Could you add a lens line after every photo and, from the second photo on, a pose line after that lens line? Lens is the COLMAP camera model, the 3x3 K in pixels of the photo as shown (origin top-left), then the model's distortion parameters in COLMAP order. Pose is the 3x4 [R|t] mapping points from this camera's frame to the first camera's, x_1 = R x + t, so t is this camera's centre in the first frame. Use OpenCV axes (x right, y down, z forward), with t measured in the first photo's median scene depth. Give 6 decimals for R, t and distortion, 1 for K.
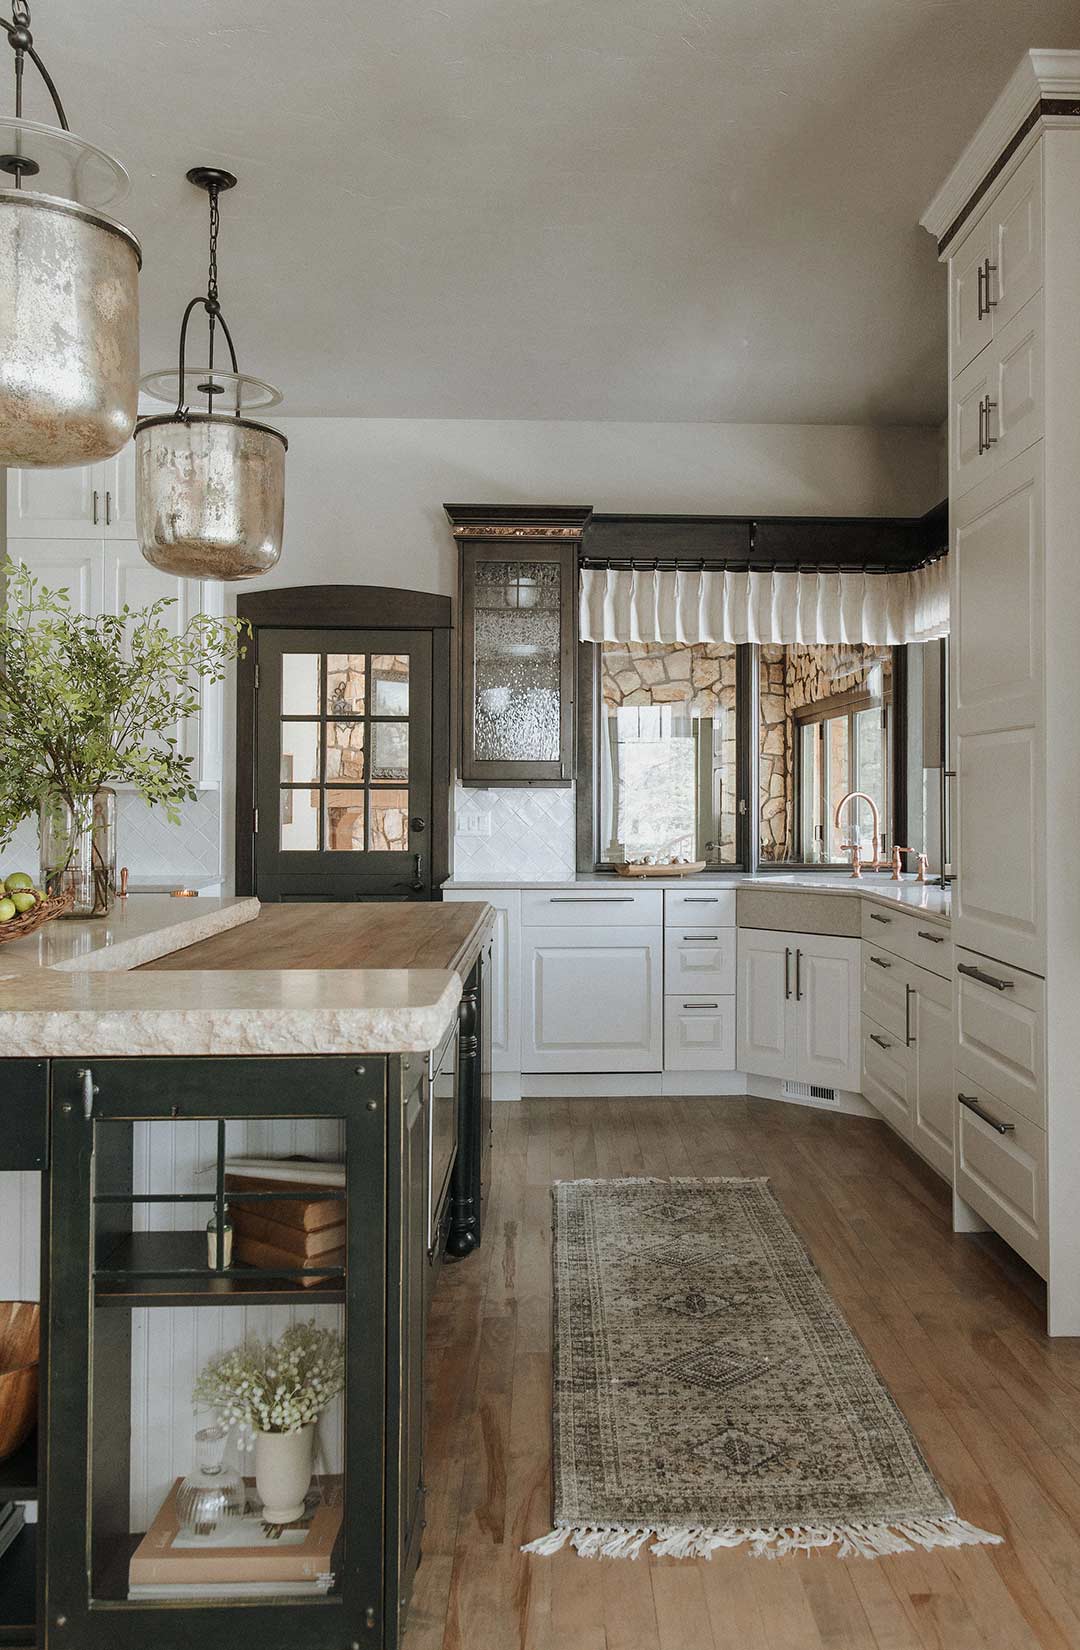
lens RADIAL K [[1364.1, 0, 620.4], [0, 1364.1, 777.8], [0, 0, 1]] dist [0.011663, 0.001189]
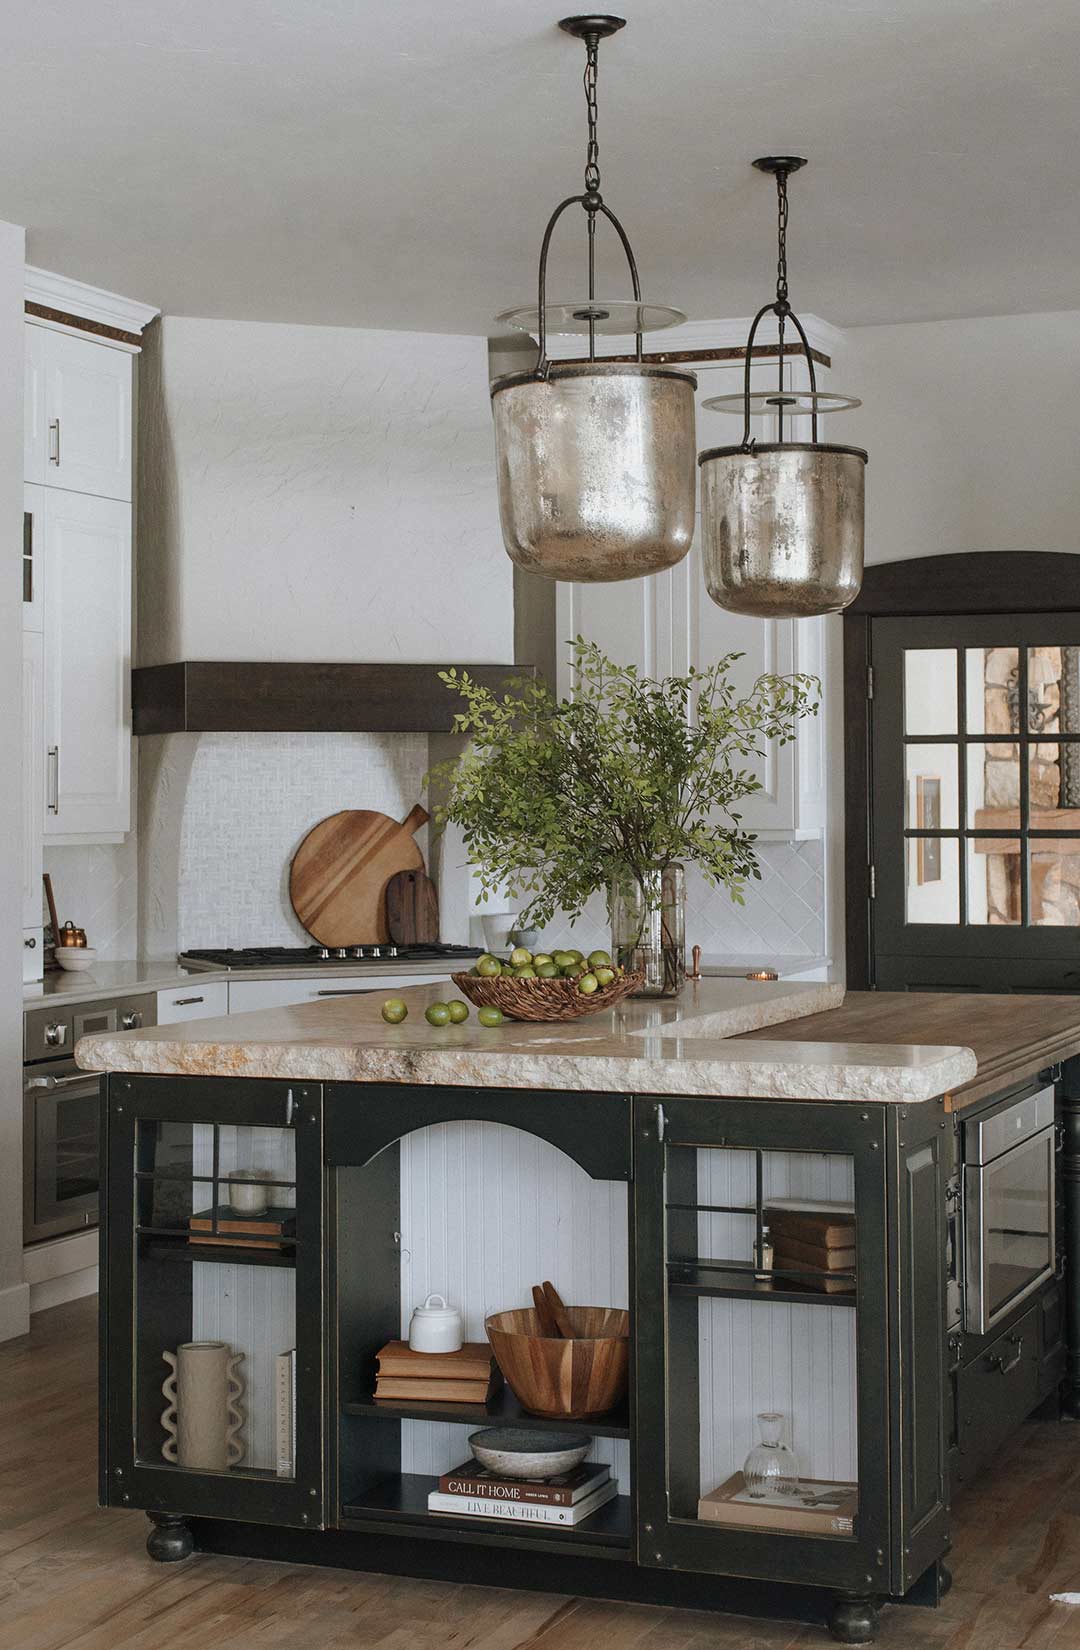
lens RADIAL K [[2756.2, 0, 393.8], [0, 2756.2, 729.6], [0, 0, 1]] dist [0.033944, -0.056029]
pose [[0.893303, -0.017357, -0.449119, 0.332179], [0.012480, 0.999827, -0.013818, -0.064296], [0.449281, 0.006739, 0.893365, -0.852460]]
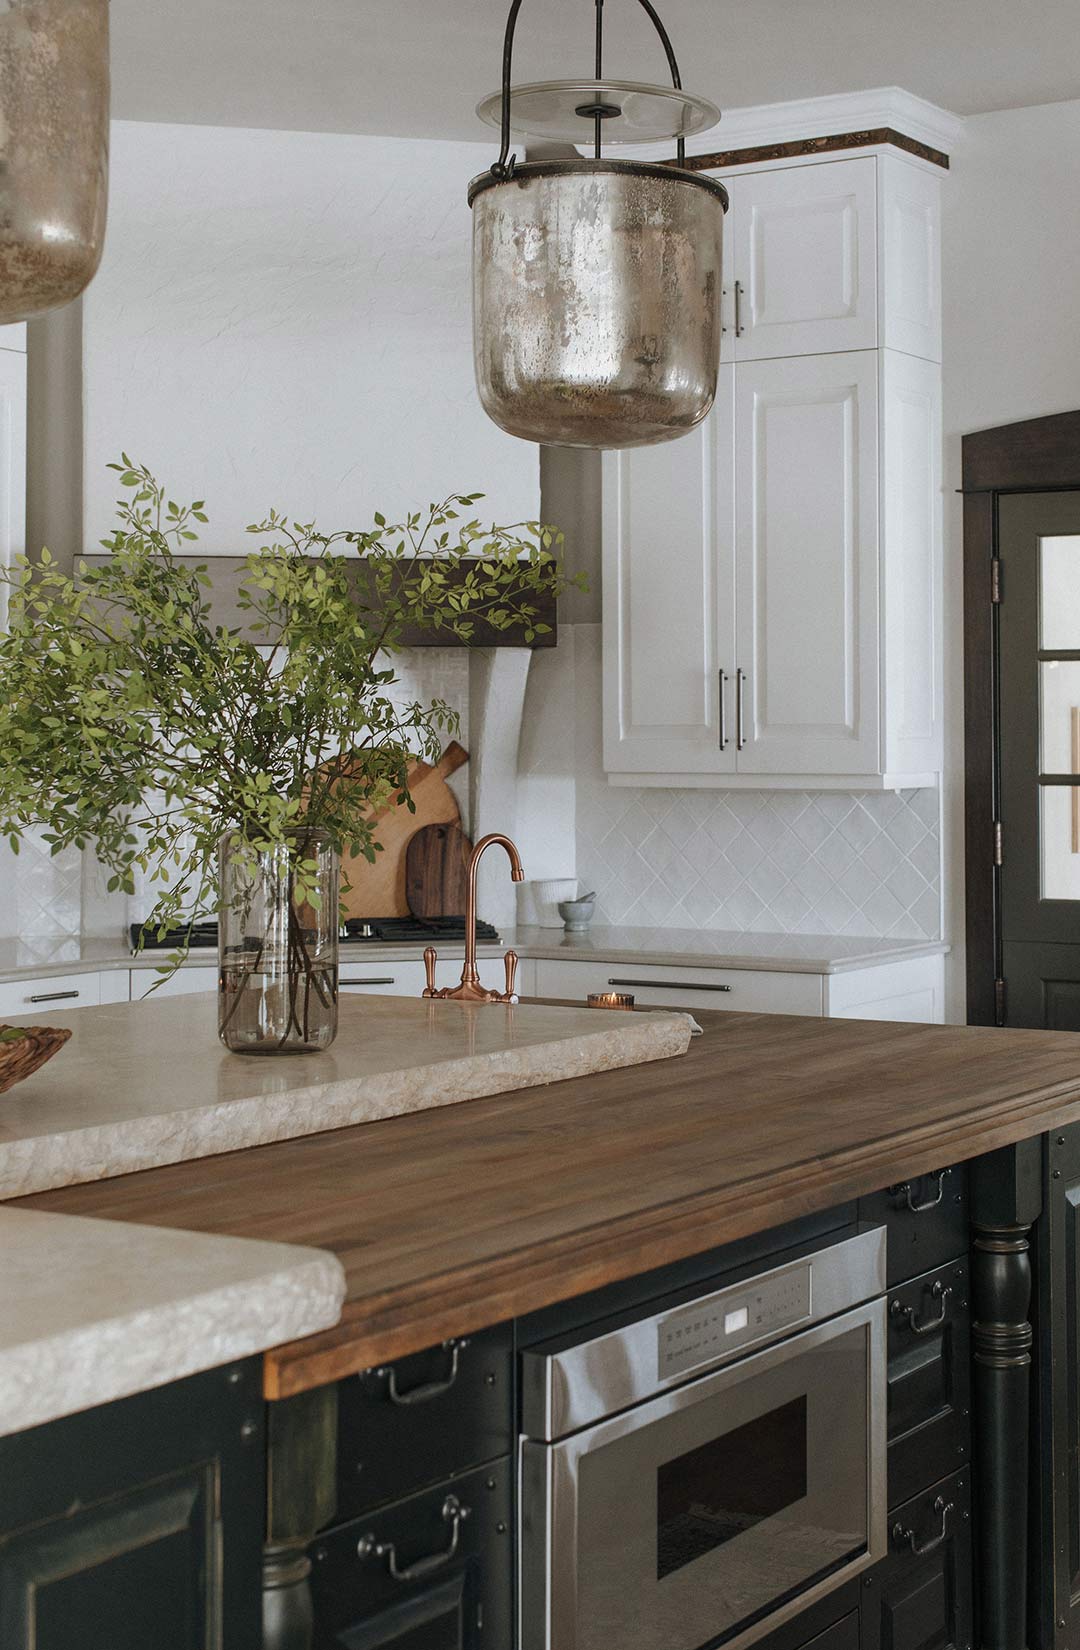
lens RADIAL K [[2434.2, 0, 690.2], [0, 2434.2, 672.7], [0, 0, 1]] dist [0.016243, 0.018892]
pose [[0.830022, -0.020794, -0.557343, 0.354945], [0.012257, 0.999743, -0.019046, -0.039862], [0.557596, 0.008978, 0.830064, 0.226933]]
